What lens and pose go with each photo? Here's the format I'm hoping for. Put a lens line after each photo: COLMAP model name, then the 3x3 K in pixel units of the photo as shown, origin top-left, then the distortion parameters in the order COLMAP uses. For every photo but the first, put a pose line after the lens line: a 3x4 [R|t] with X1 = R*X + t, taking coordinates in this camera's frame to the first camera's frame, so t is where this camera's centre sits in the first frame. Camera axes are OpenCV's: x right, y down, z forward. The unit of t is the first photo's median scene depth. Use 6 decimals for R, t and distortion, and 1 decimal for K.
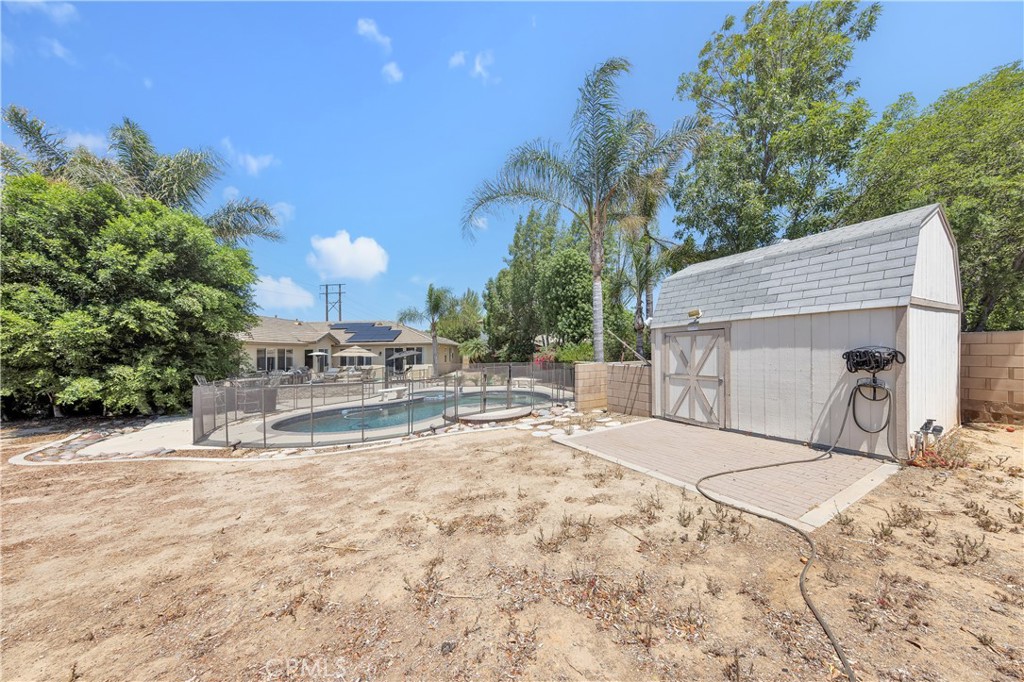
lens RADIAL K [[329.8, 0, 524.1], [0, 329.8, 363.8], [0, 0, 1]] dist [0.002952, -0.000001]
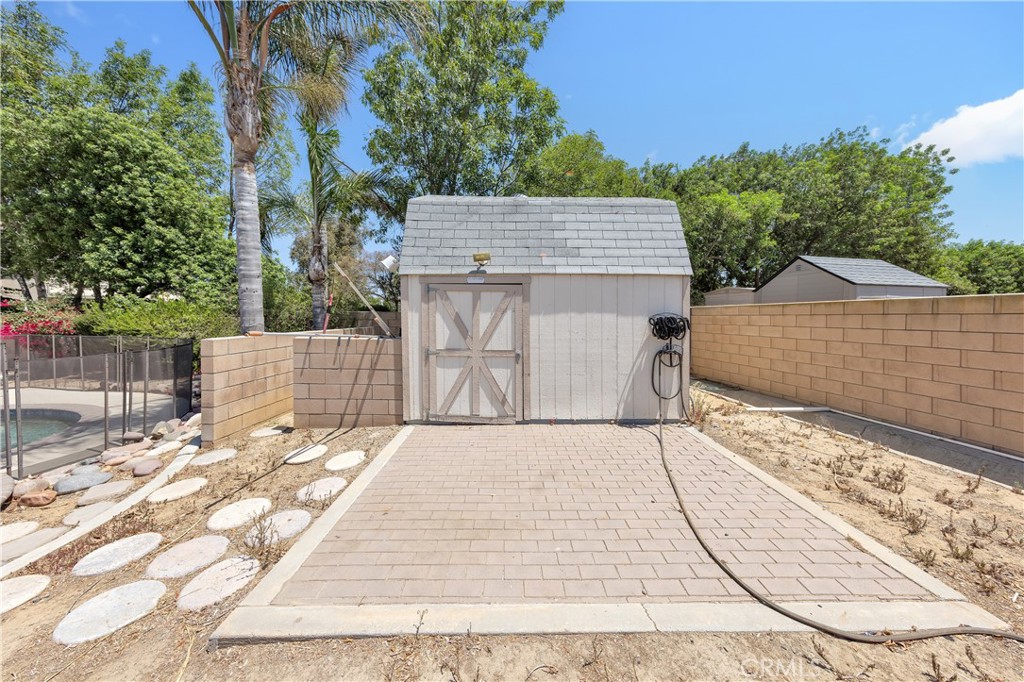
lens RADIAL K [[329.8, 0, 517.1], [0, 329.8, 335.3], [0, 0, 1]] dist [0.002952, -0.000001]
pose [[0.491606, -0.018343, 0.870625, -0.026703], [0.014214, 0.999814, 0.013039, -0.003158], [-0.870702, 0.005965, 0.491775, 0.546831]]
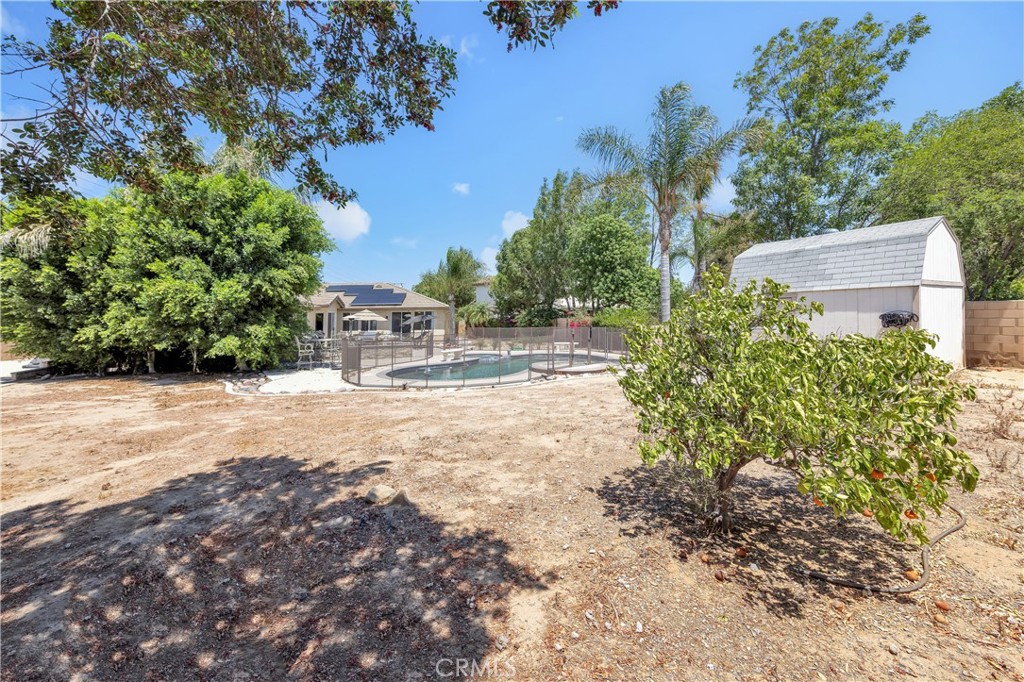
lens RADIAL K [[394.8, 0, 494.7], [0, 394.8, 328.9], [0, 0, 1]] dist [0.011846, -0.001849]
pose [[0.999969, 0.004437, -0.006468, -0.511187], [-0.004493, 0.999953, -0.008619, 0.035460], [0.006430, 0.008648, 0.999942, -0.545329]]
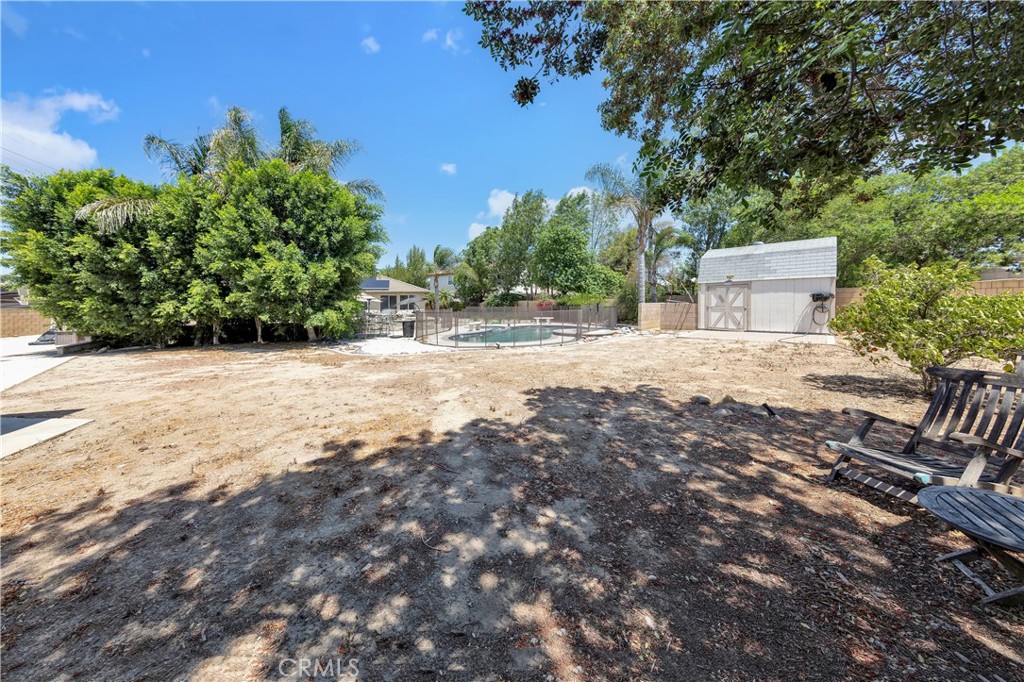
lens RADIAL K [[312.4, 0, 475.8], [0, 312.4, 316.3], [0, 0, 1]] dist [0.013680, -0.000006]
pose [[0.981404, 0.002626, 0.191935, -1.277173], [-0.003342, 0.999989, 0.003410, 0.085070], [-0.191924, -0.003988, 0.981402, -0.567908]]
